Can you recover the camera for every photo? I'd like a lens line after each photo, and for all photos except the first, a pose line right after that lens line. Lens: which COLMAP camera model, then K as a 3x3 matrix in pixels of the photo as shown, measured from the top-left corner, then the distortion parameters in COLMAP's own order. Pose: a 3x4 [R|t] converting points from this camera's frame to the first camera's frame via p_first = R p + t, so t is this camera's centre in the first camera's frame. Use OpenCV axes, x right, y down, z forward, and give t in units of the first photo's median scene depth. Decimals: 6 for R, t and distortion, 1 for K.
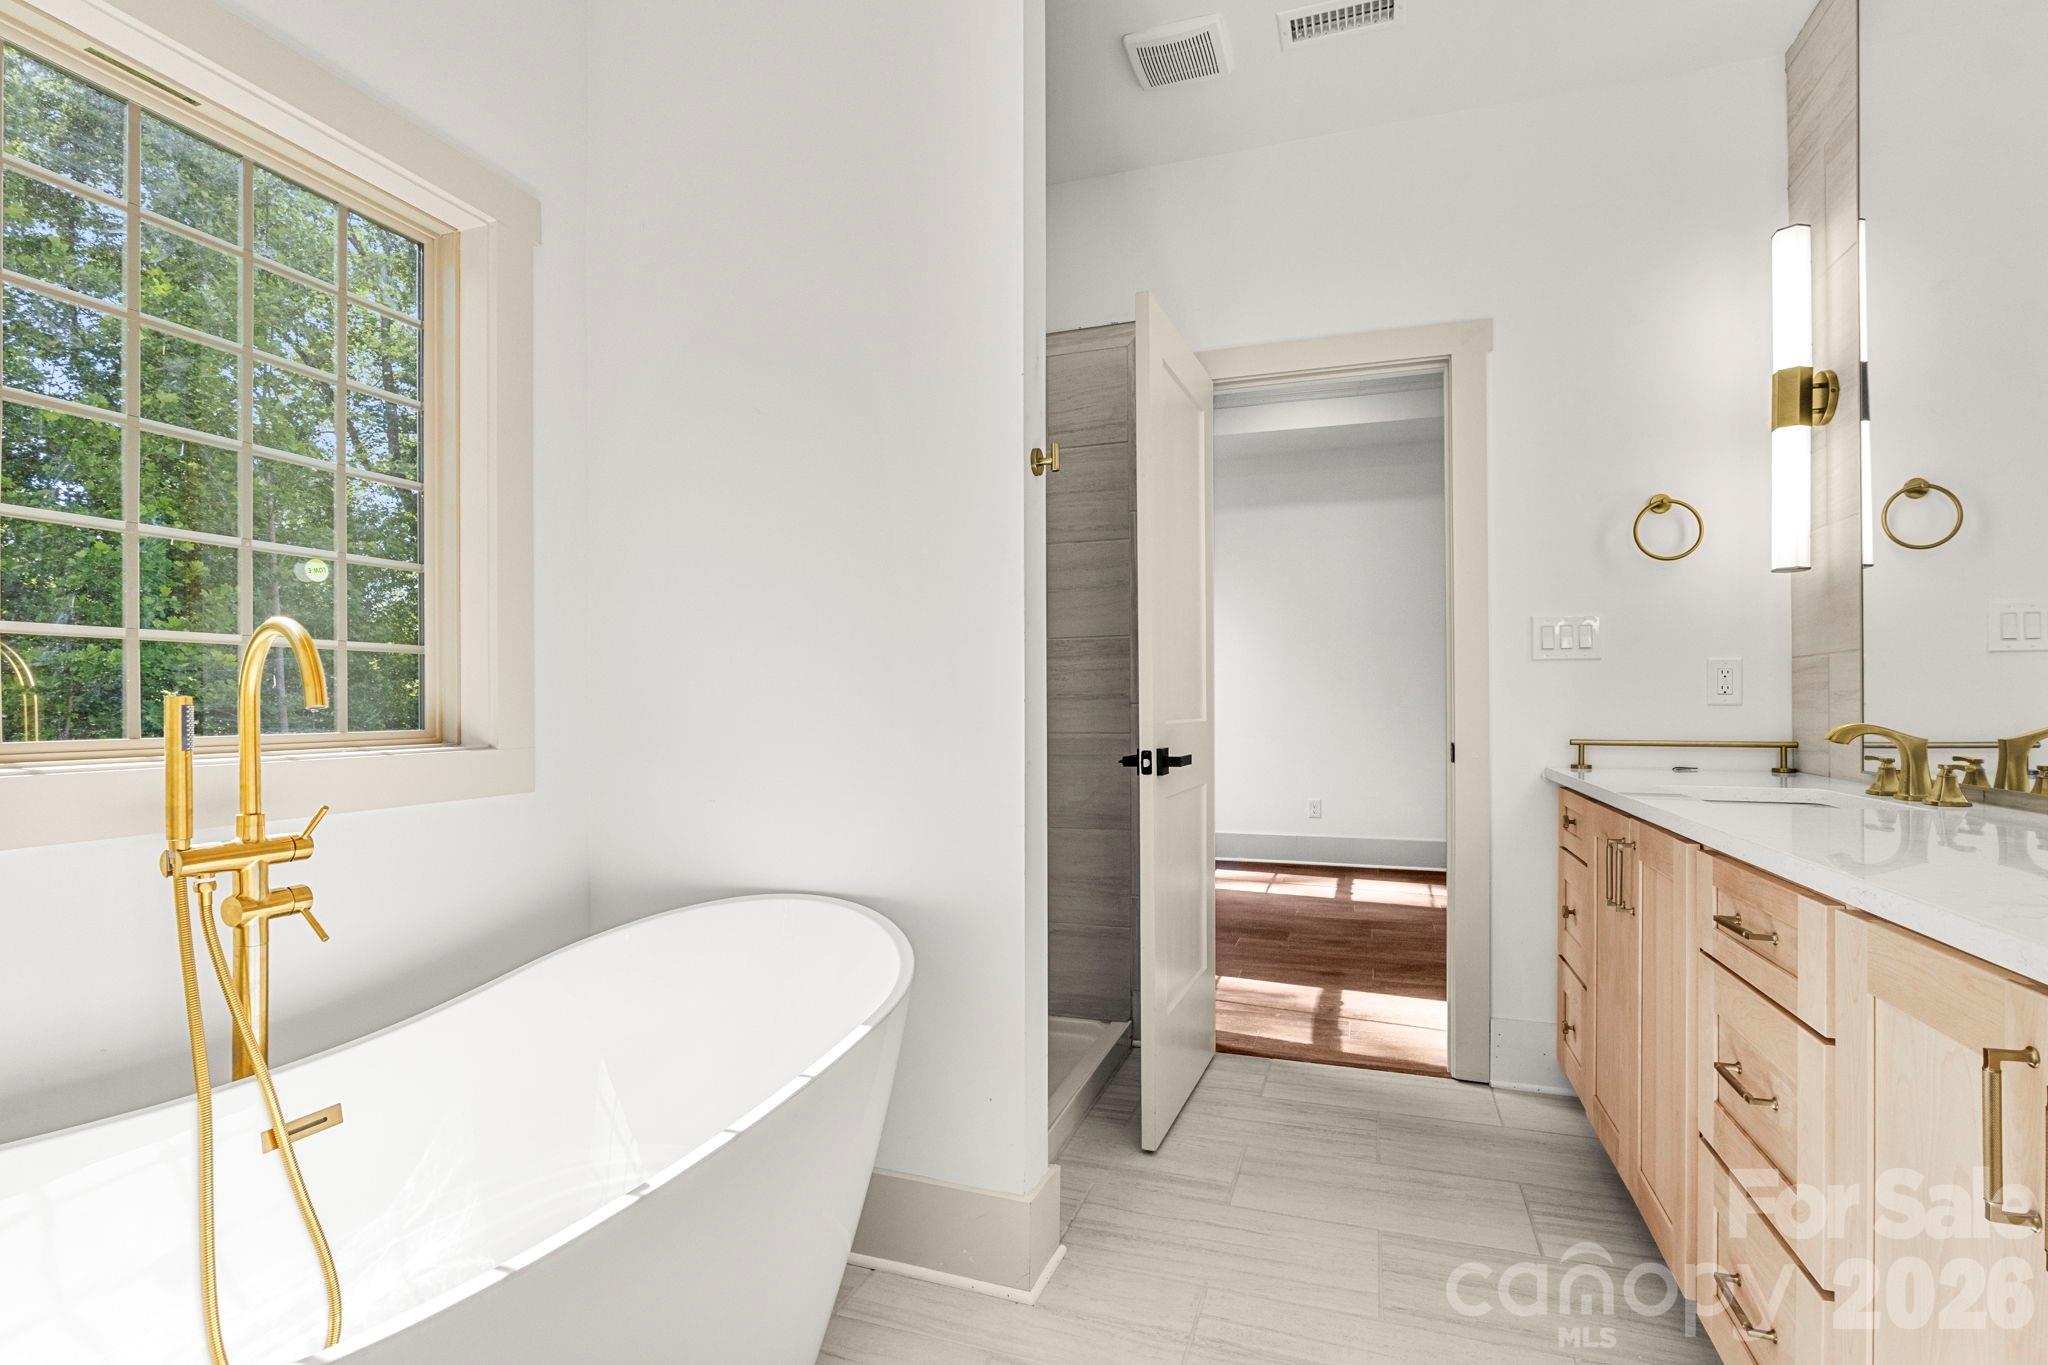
lens RADIAL K [[1035.5, 0, 1024.0], [0, 1035.5, 682.5], [0, 0, 1]] dist [0.002355, 0.000132]
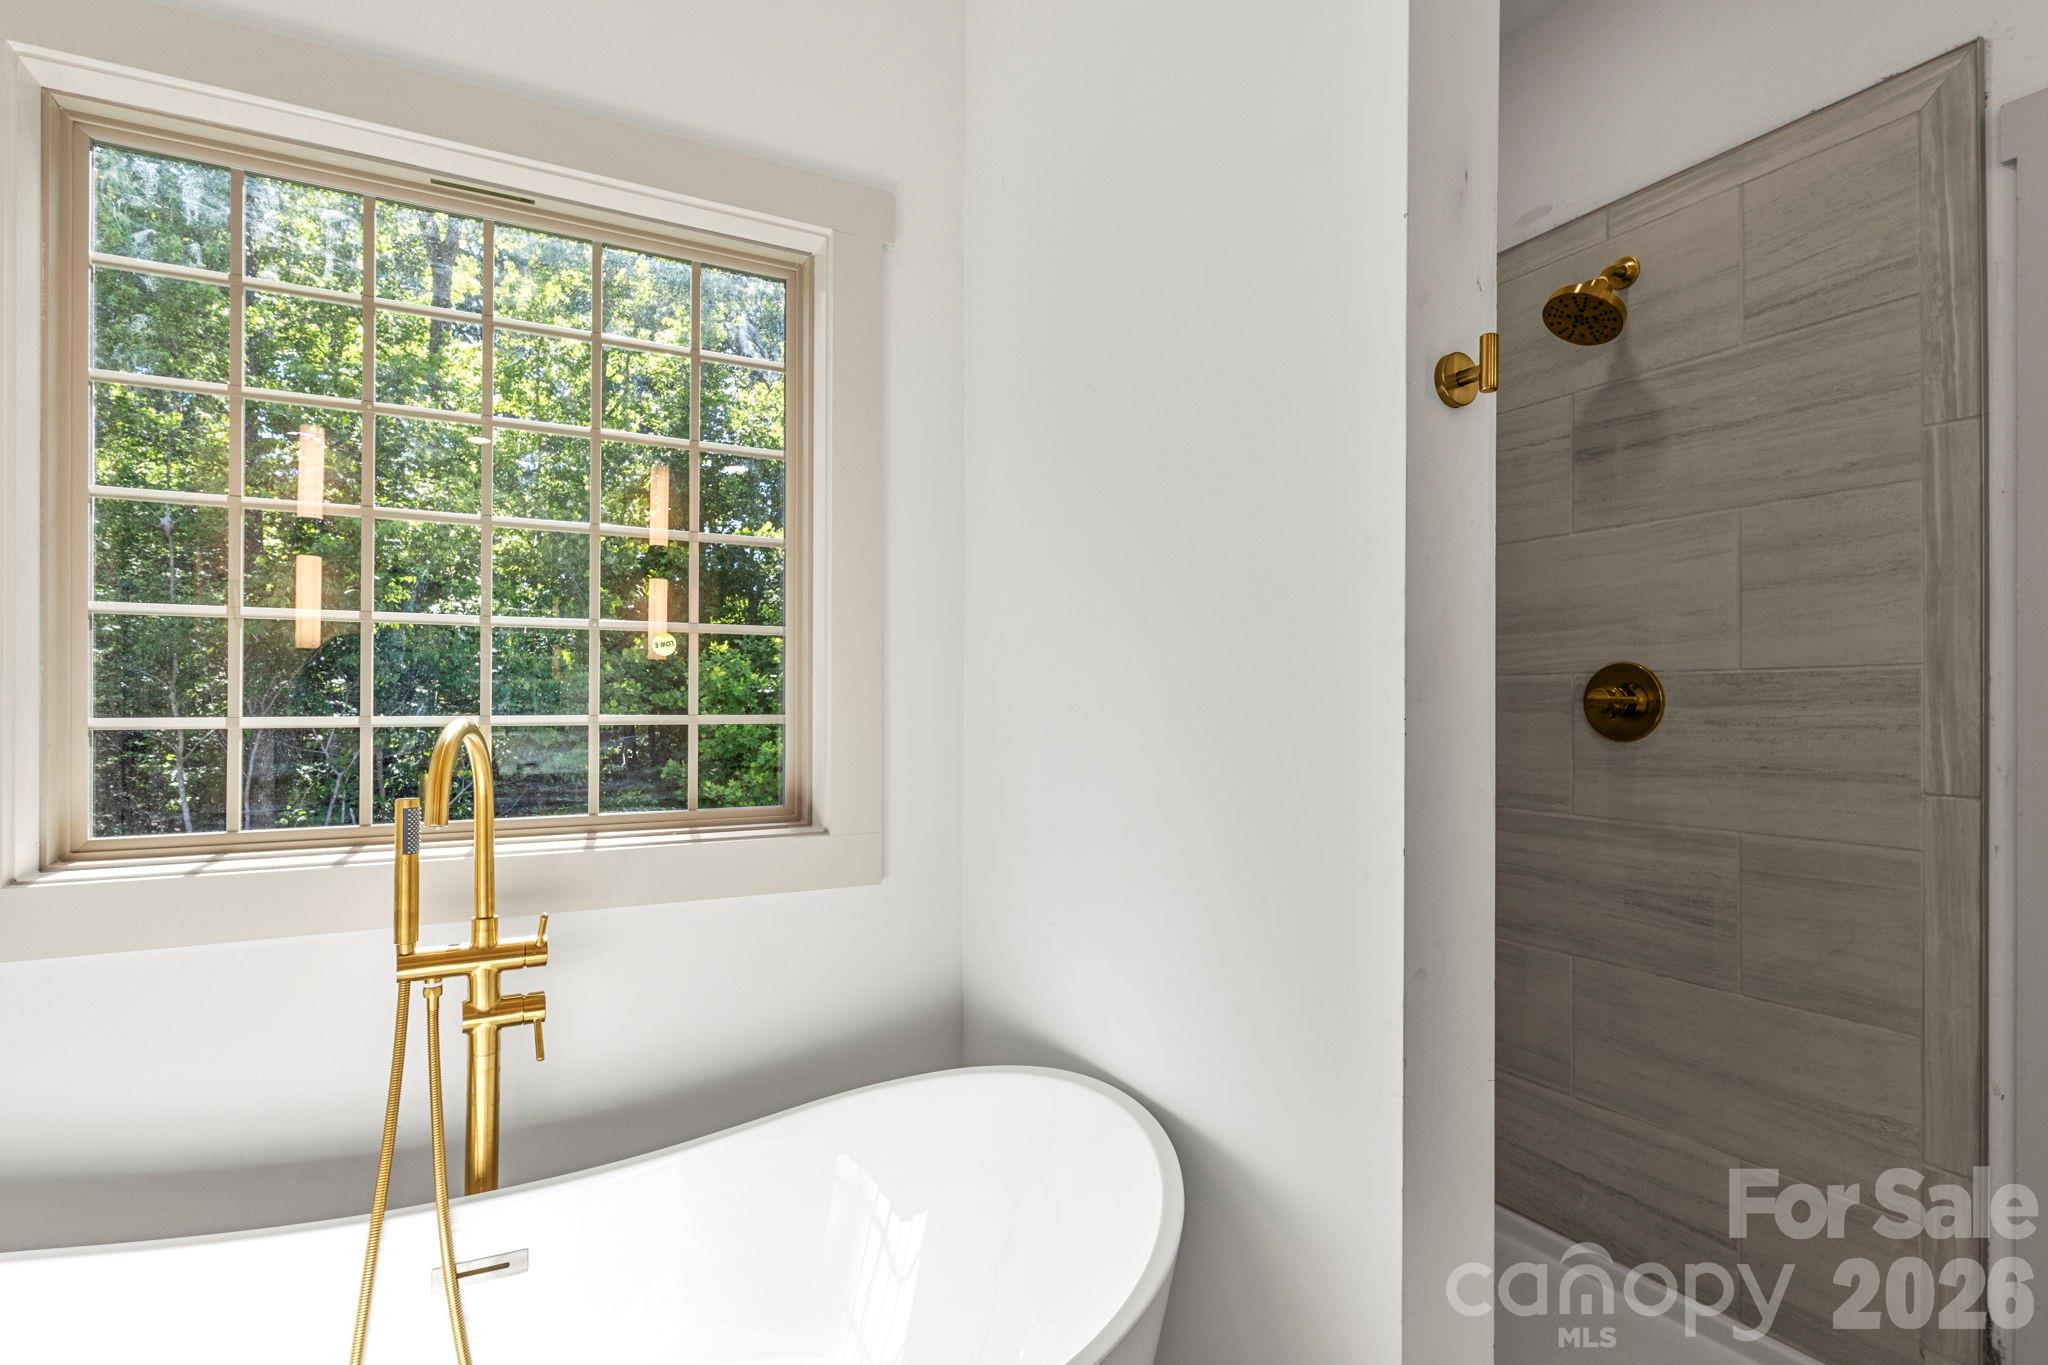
lens RADIAL K [[1035.5, 0, 1024.0], [0, 1035.5, 682.5], [0, 0, 1]] dist [0.002355, 0.000132]
pose [[0.723673, -0.001717, -0.690141, 0.286220], [0.009913, 0.999920, 0.007908, -0.094708], [0.690072, -0.012564, 0.723632, 0.647715]]
